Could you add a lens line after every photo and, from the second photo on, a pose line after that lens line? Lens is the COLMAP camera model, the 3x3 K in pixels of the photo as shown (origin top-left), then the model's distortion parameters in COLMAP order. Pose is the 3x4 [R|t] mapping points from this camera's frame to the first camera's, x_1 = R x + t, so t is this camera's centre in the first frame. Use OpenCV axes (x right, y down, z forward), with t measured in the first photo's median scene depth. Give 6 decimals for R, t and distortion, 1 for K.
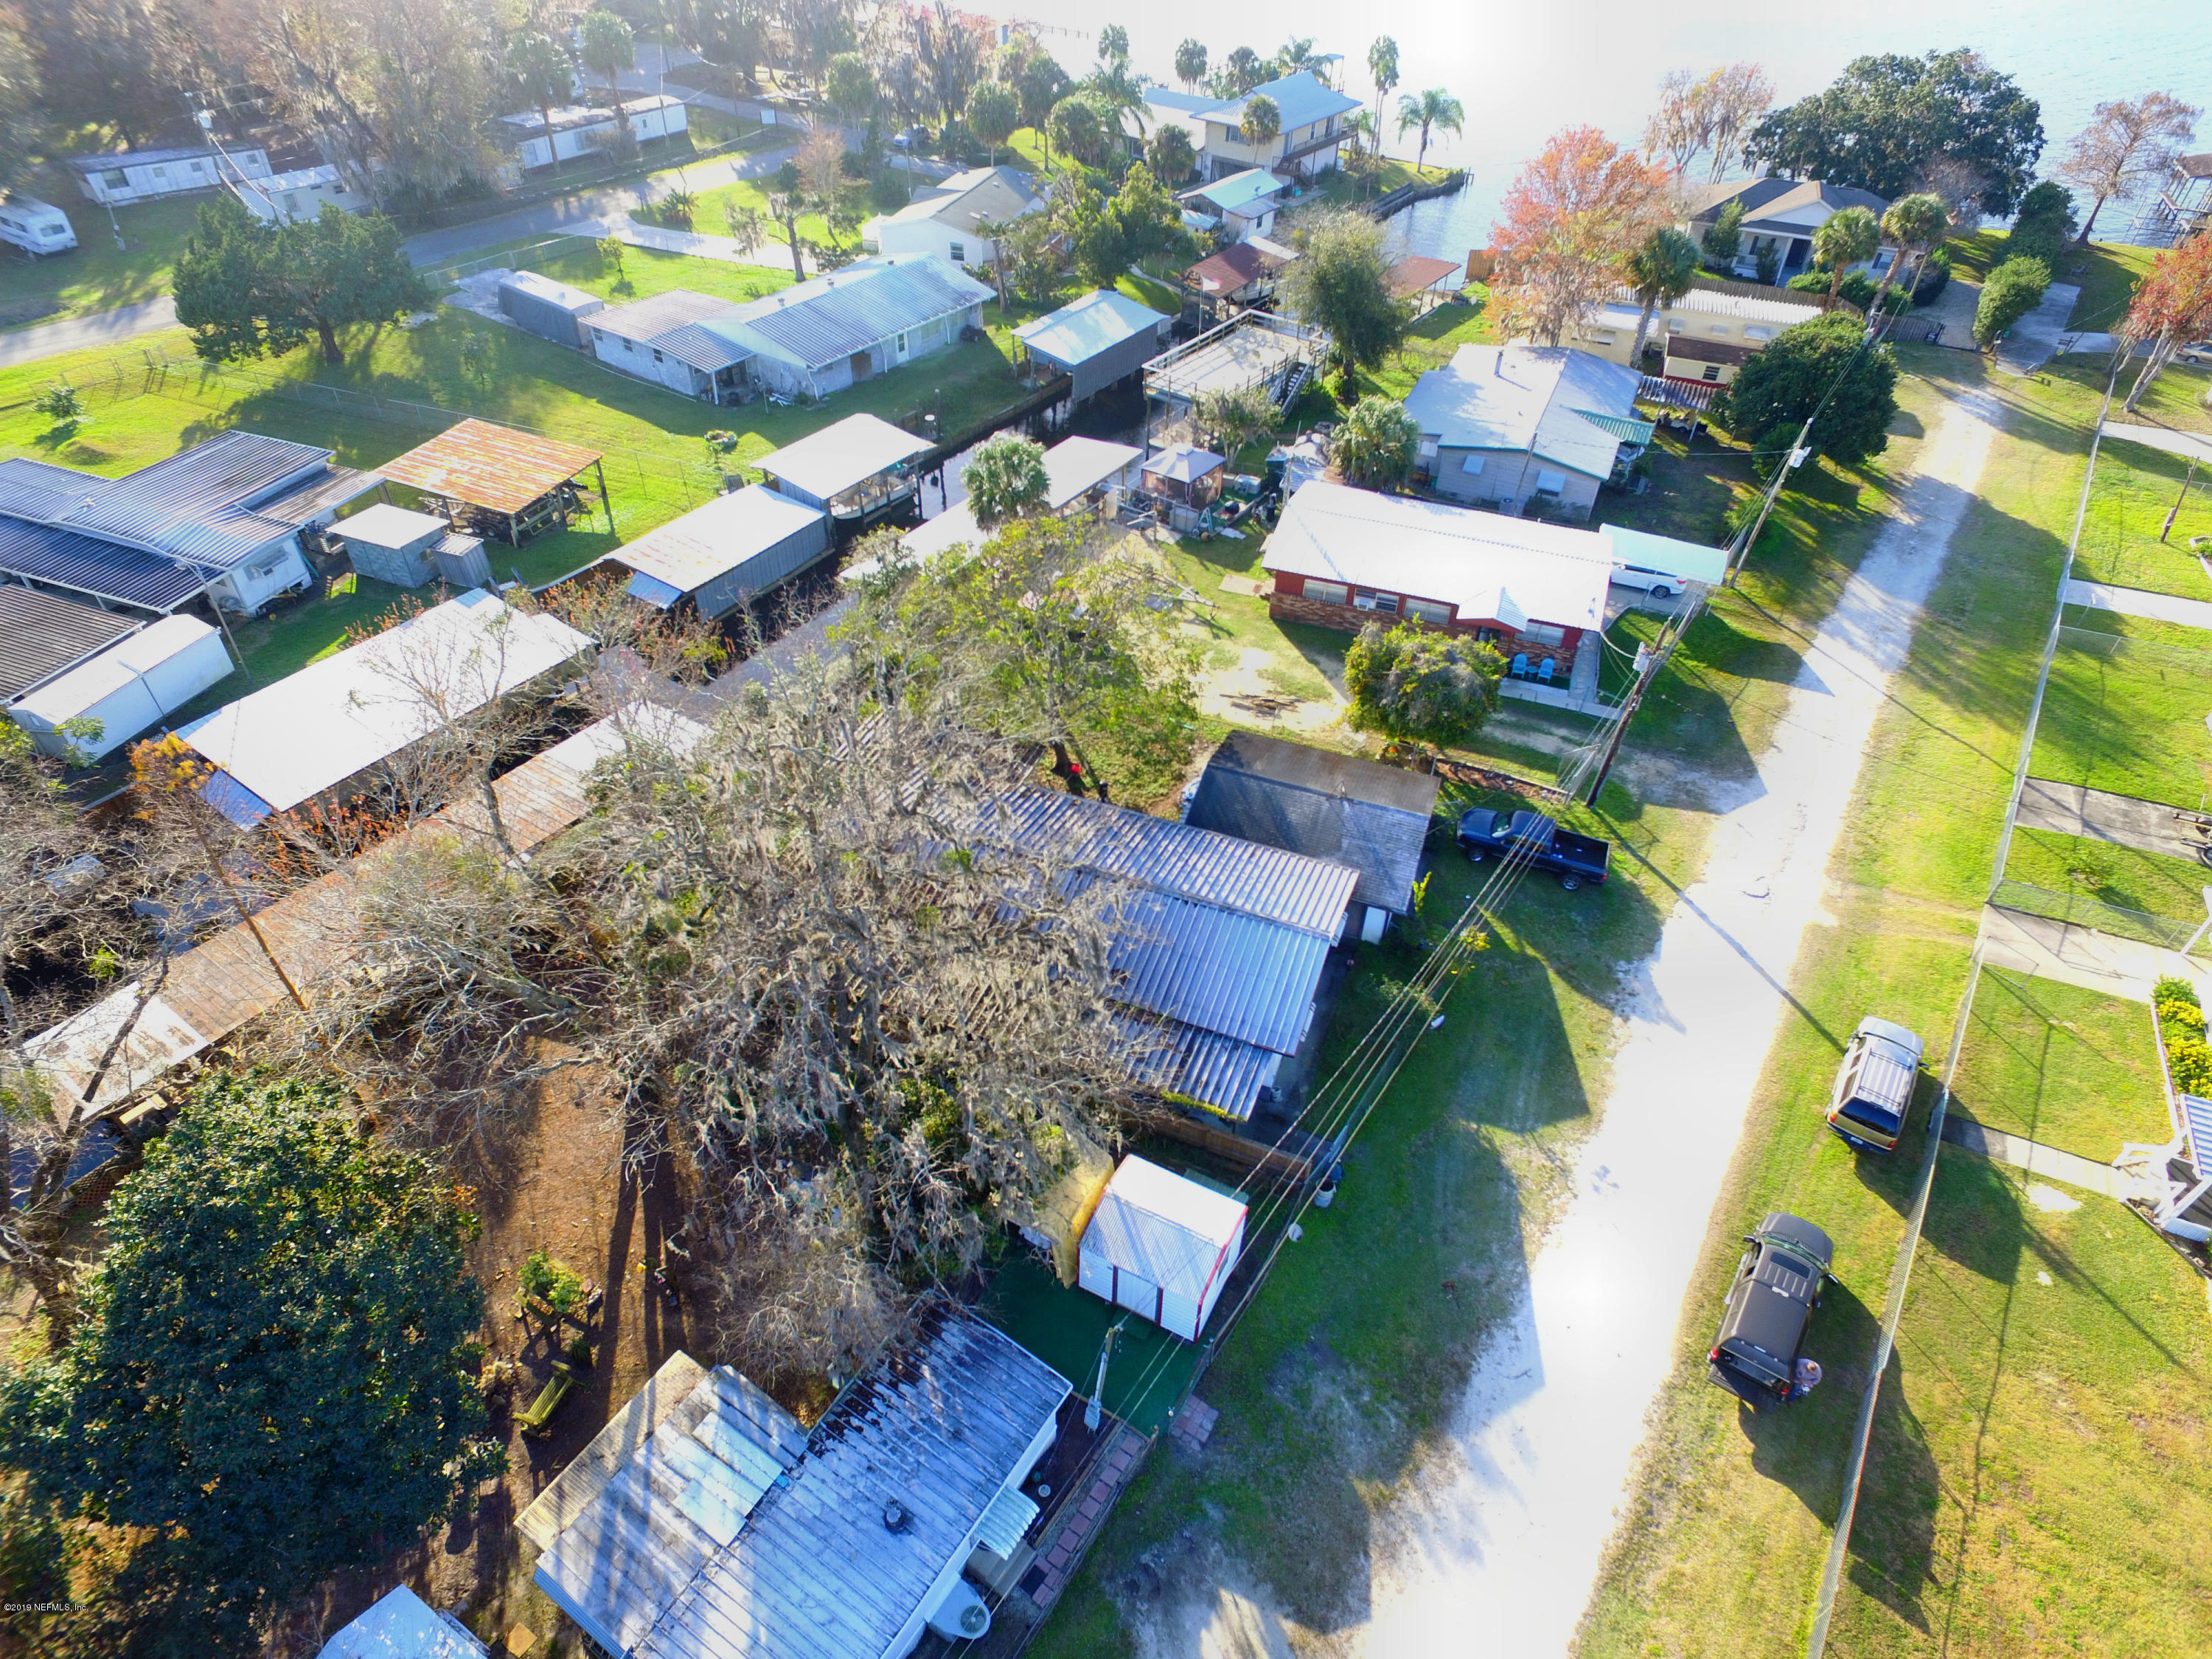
lens RADIAL K [[1284.4, 0, 1119.4], [0, 1284.4, 821.0], [0, 0, 1]] dist [-0.013077, 0.015011]
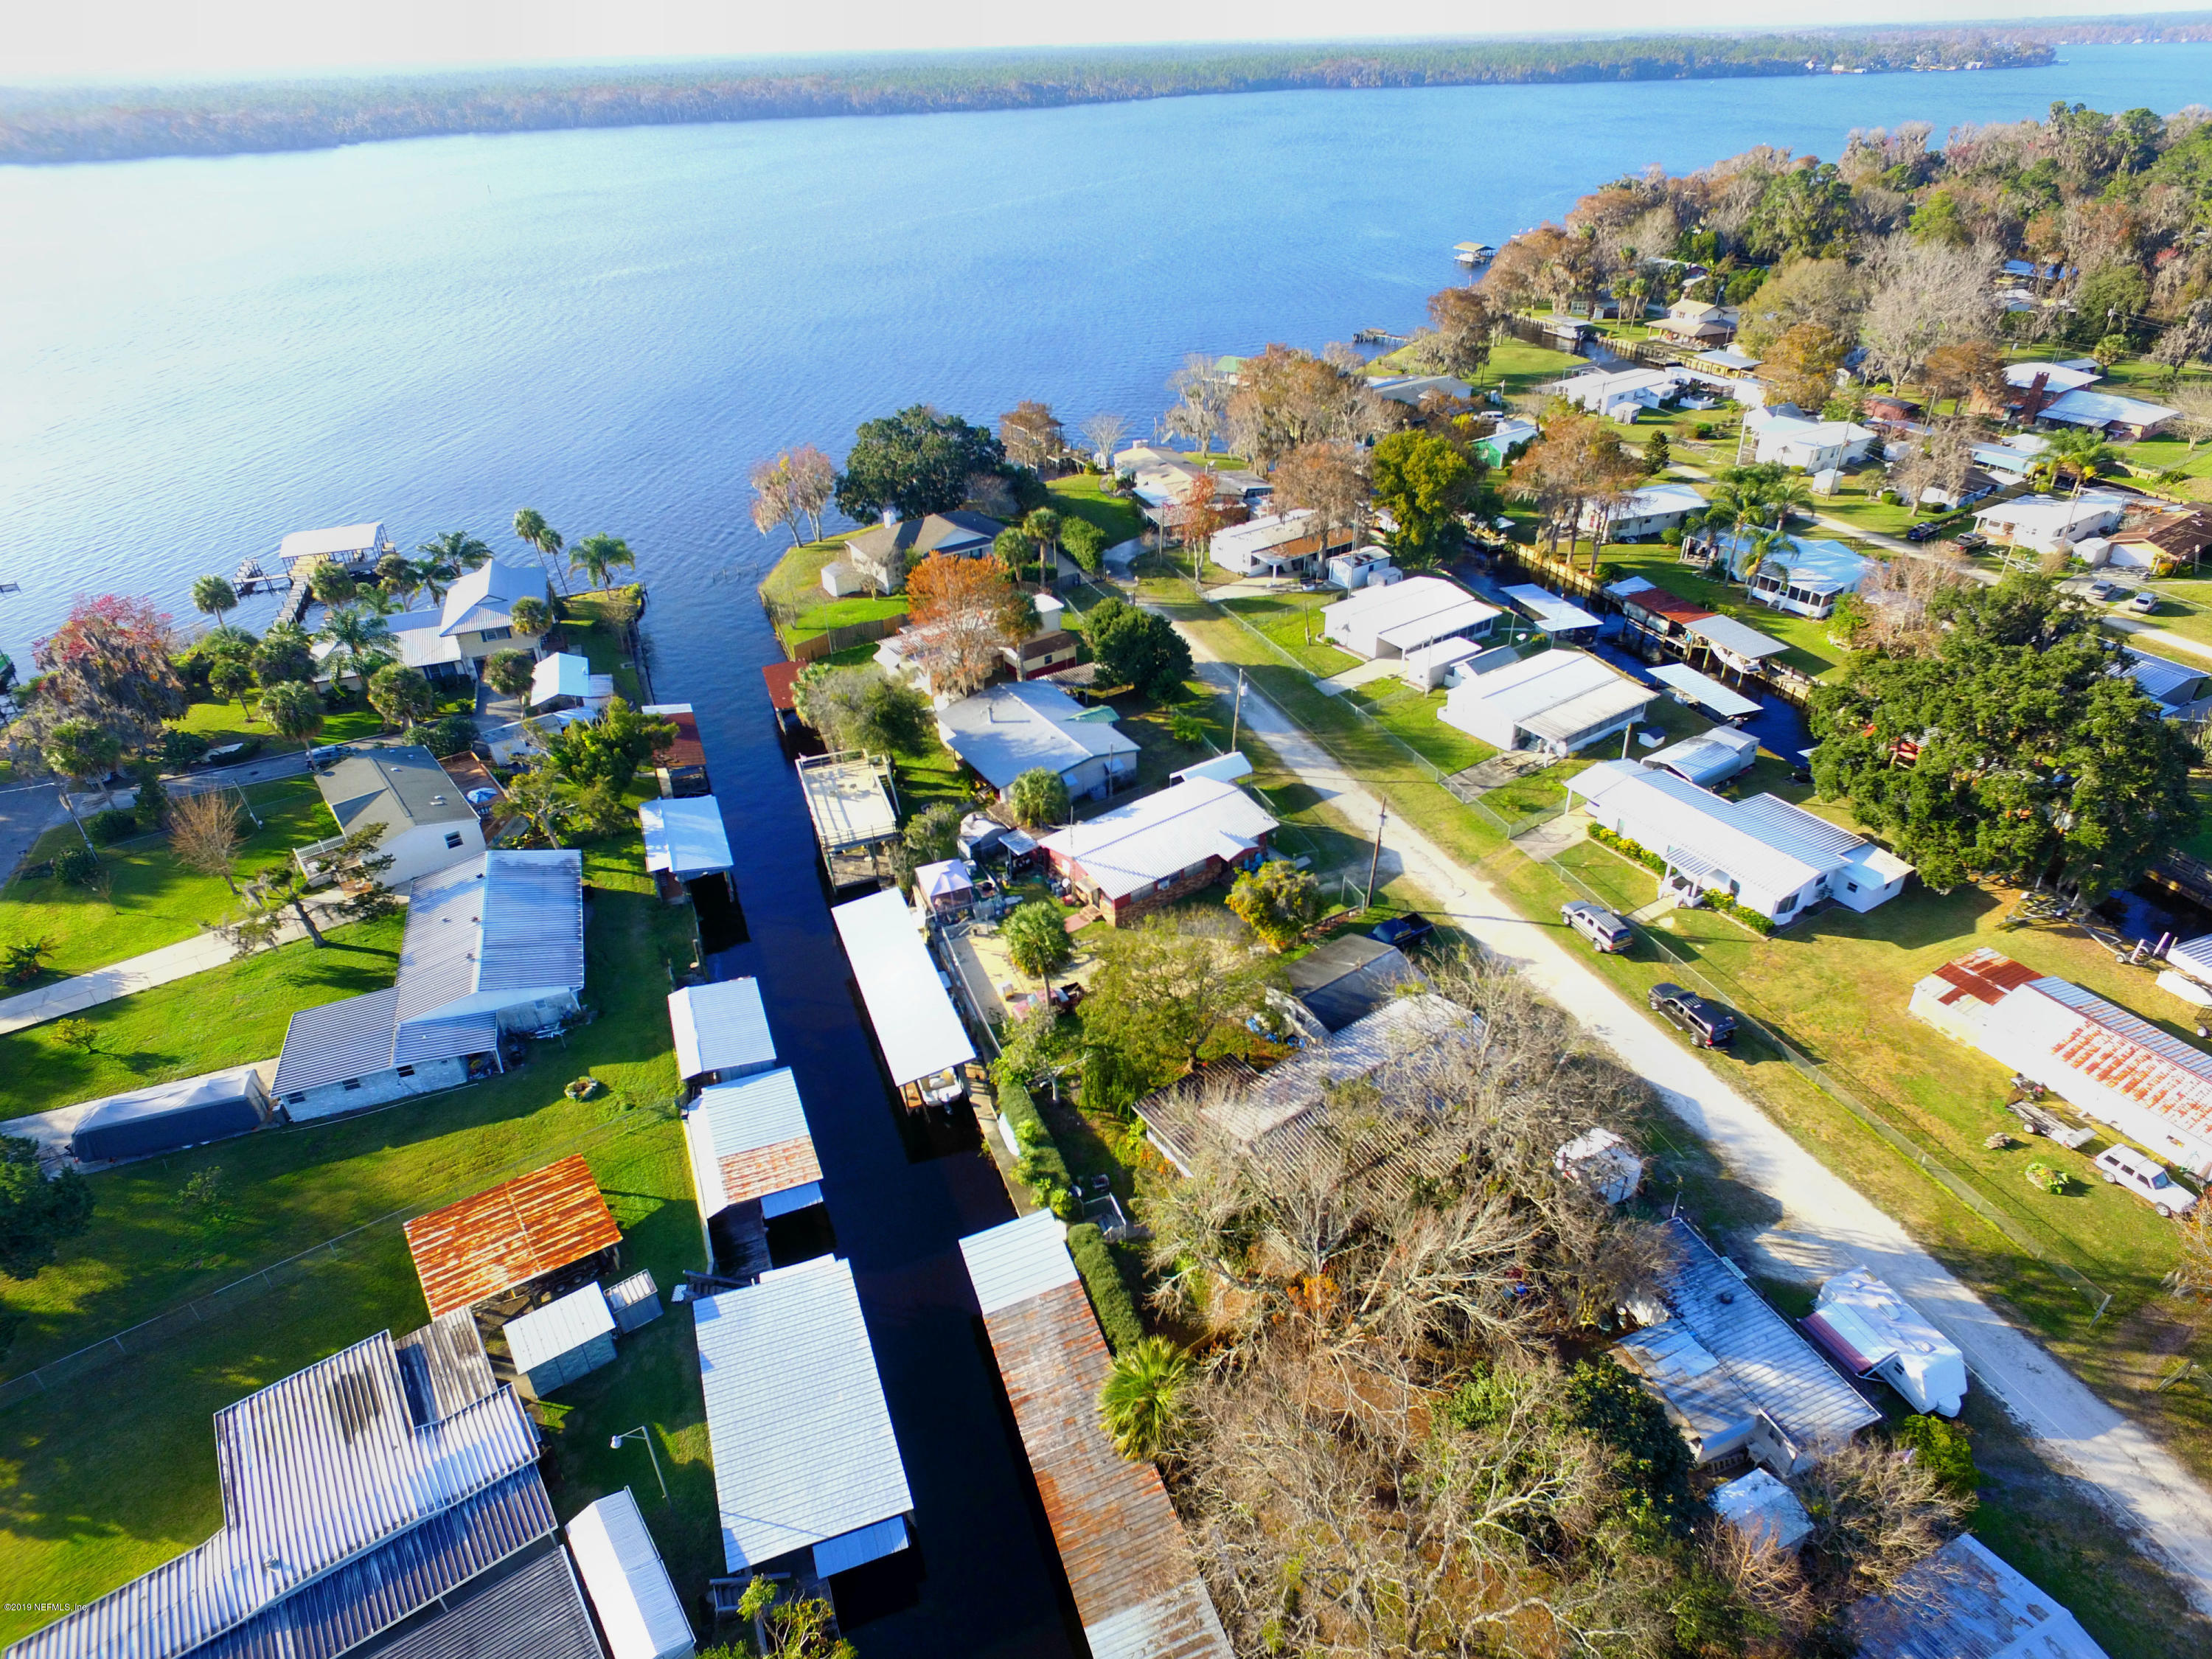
lens RADIAL K [[1300.3, 0, 1116.6], [0, 1300.3, 798.8], [0, 0, 1]] dist [-0.004686, 0.003090]
pose [[0.563960, -0.458441, 0.686863, -0.808037], [0.573099, 0.816123, 0.074162, -0.379790], [-0.594564, 0.351817, 0.722993, -0.106755]]
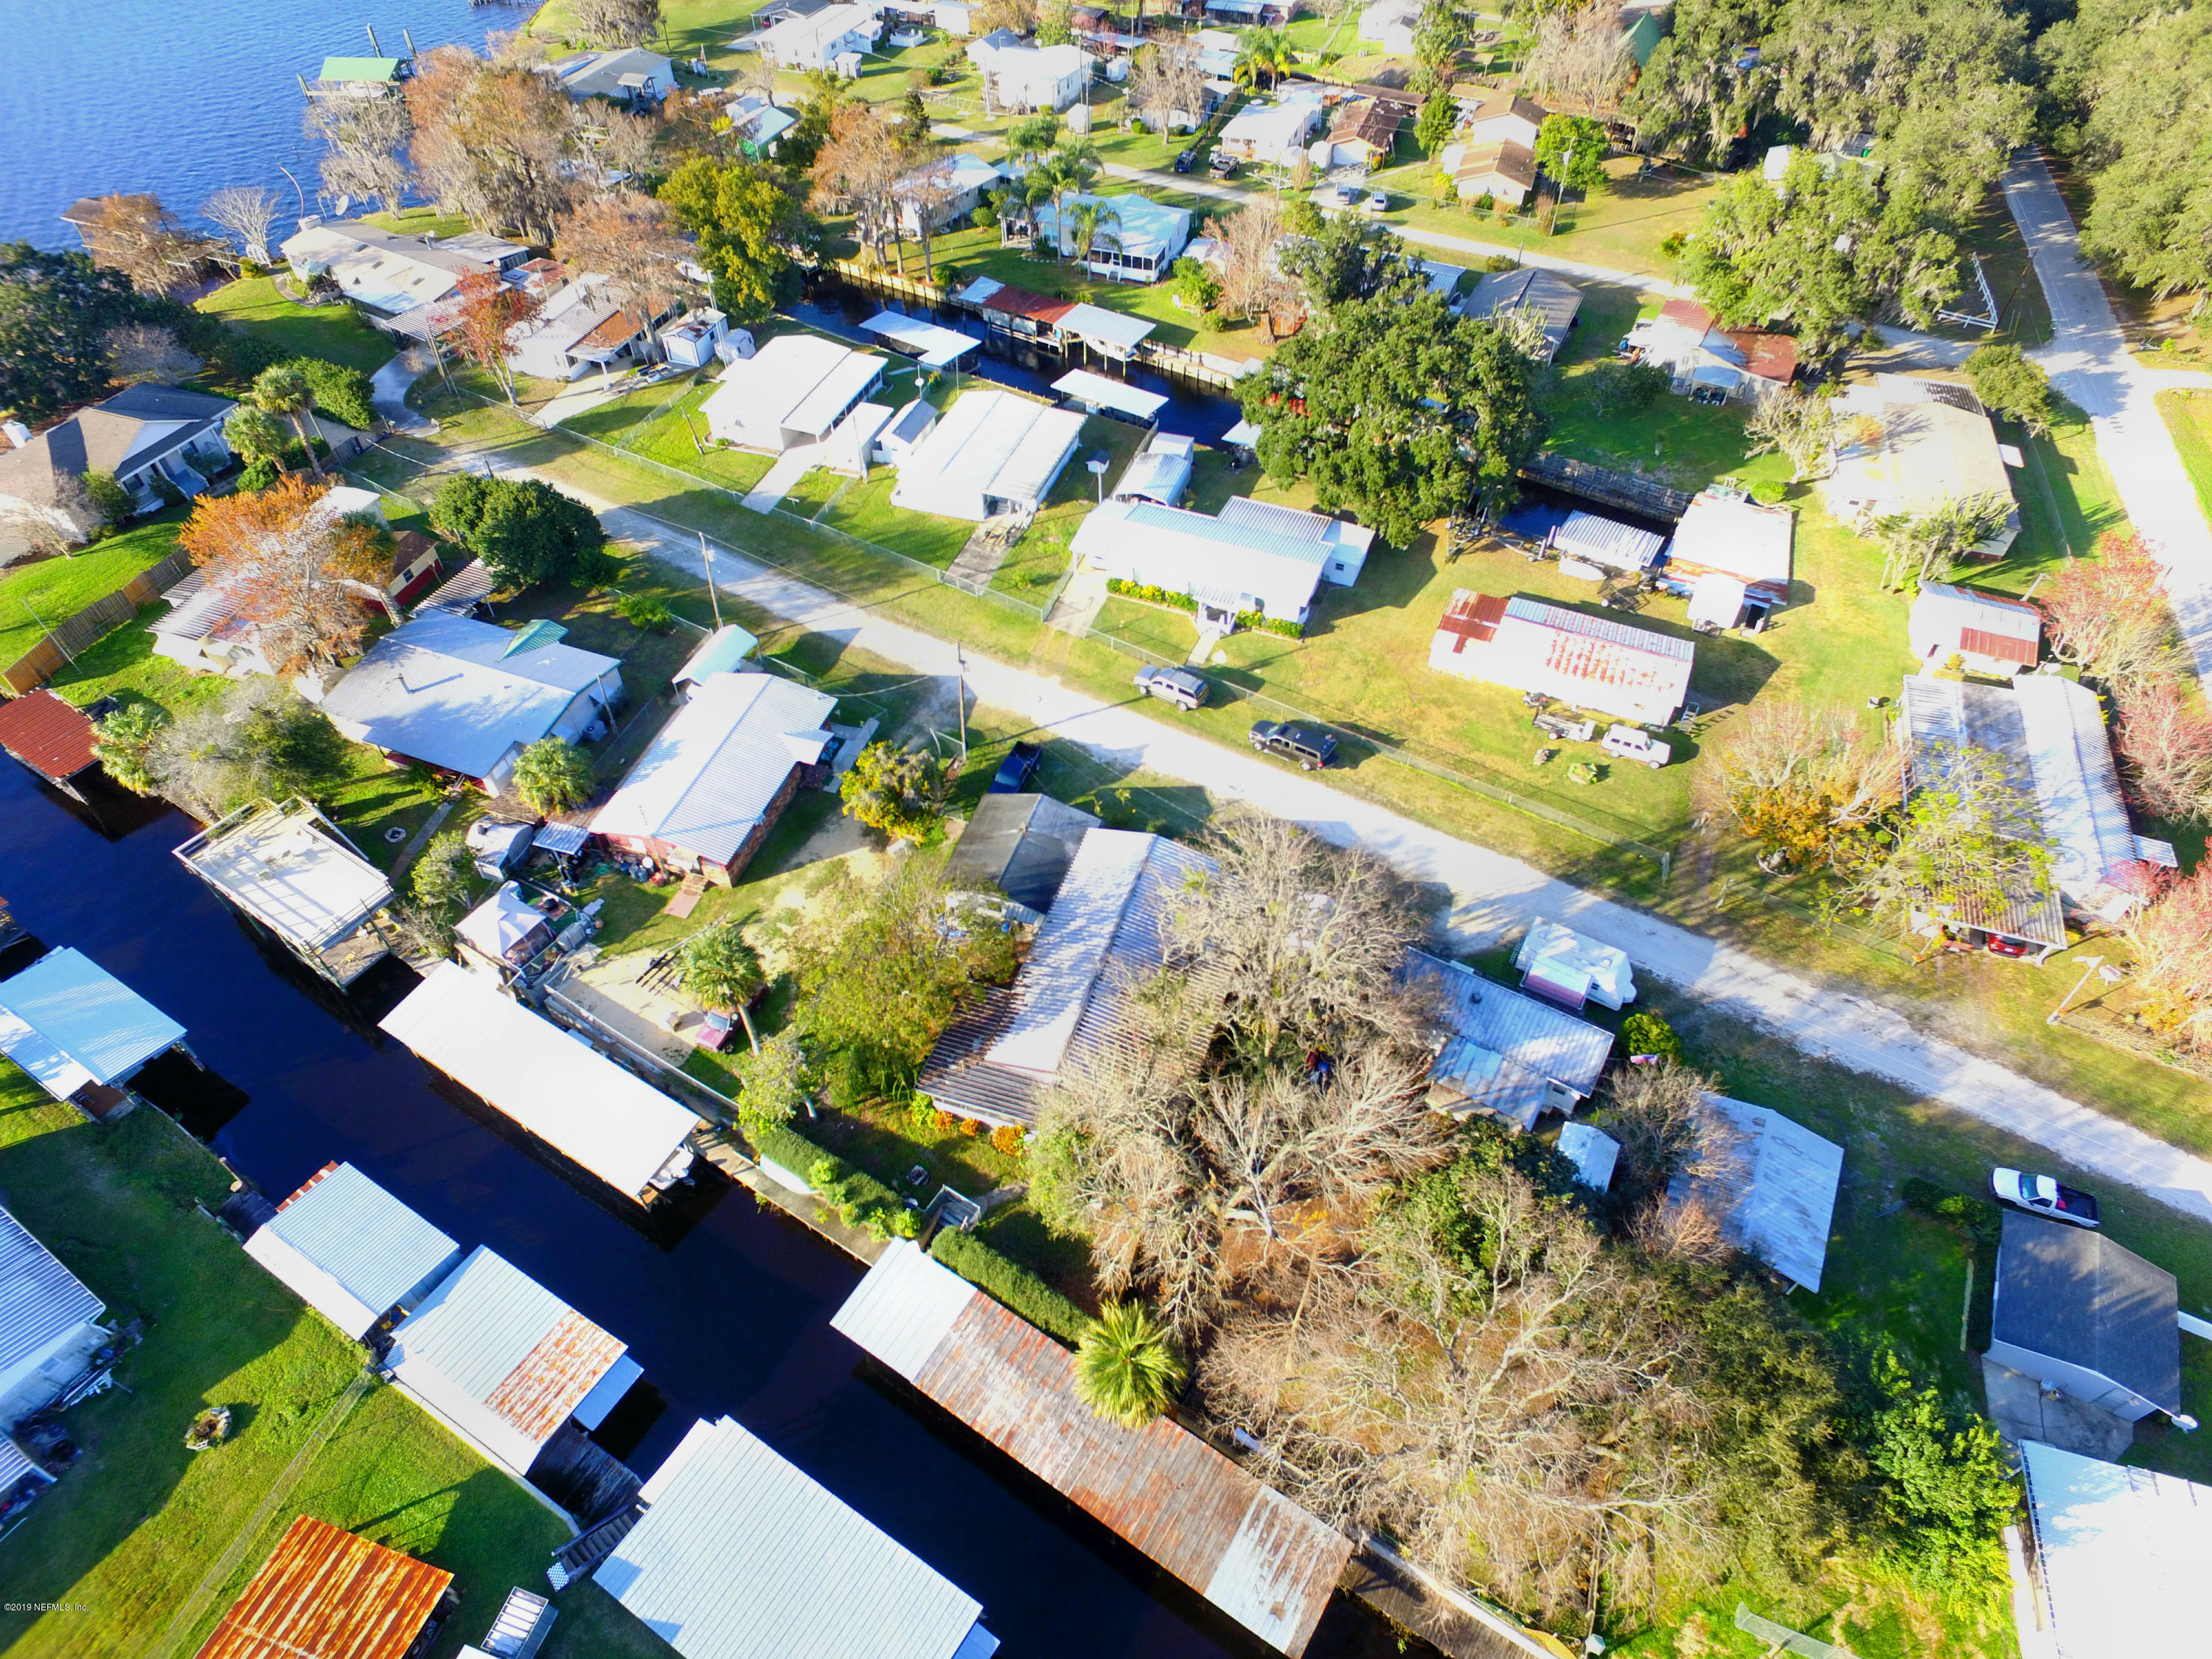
lens RADIAL K [[1284.6, 0, 1117.9], [0, 1284.6, 821.8], [0, 0, 1]] dist [-0.008217, 0.013564]
pose [[-0.040770, -0.748751, 0.661597, -0.675736], [0.651786, 0.481936, 0.585588, -0.673788], [-0.757306, 0.455094, 0.468377, 0.090172]]
